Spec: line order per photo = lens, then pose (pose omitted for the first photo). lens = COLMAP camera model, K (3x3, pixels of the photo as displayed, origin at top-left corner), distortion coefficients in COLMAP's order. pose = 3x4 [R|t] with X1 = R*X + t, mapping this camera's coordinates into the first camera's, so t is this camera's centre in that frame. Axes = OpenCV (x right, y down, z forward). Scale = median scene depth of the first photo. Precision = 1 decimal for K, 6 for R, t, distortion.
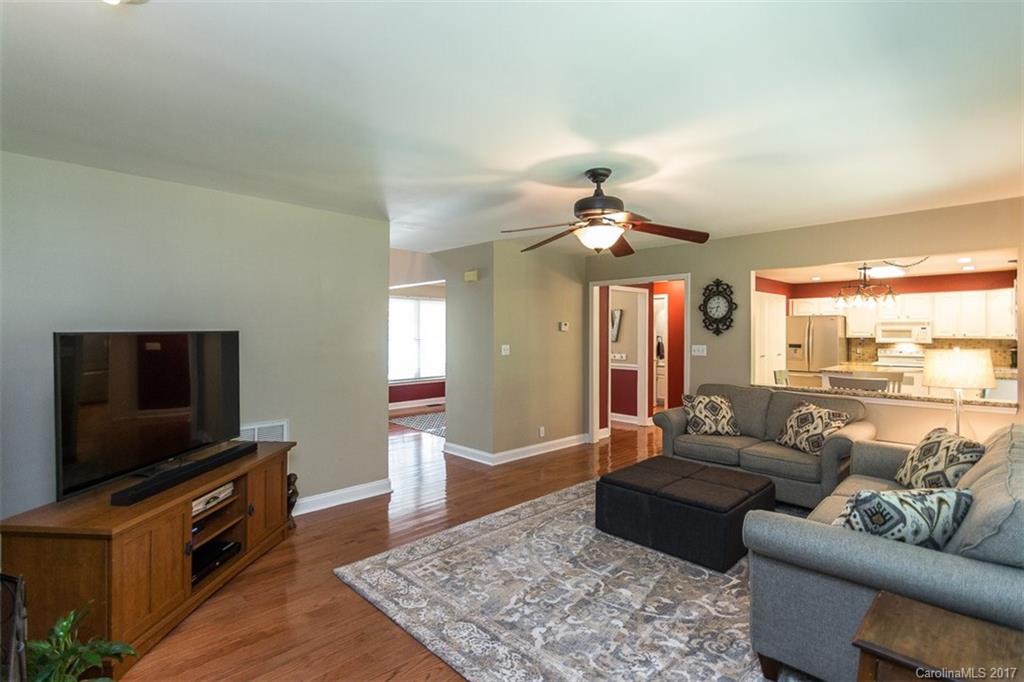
lens RADIAL K [[479.0, 0, 520.7], [0, 479.0, 336.2], [0, 0, 1]] dist [0.004025, -0.000124]
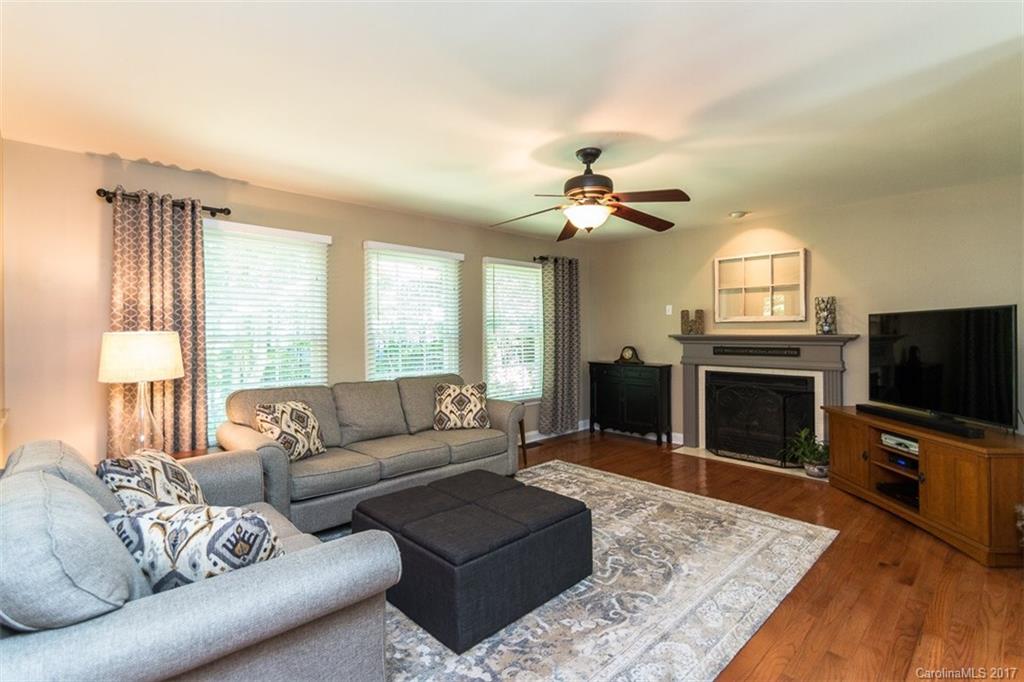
lens RADIAL K [[479.0, 0, 506.5], [0, 479.0, 338.7], [0, 0, 1]] dist [0.004025, -0.000124]
pose [[-0.999220, 0.002884, 0.039388, 0.301152], [0.003570, 0.999843, 0.017357, 0.032781], [-0.039332, 0.017484, -0.999073, 2.031141]]
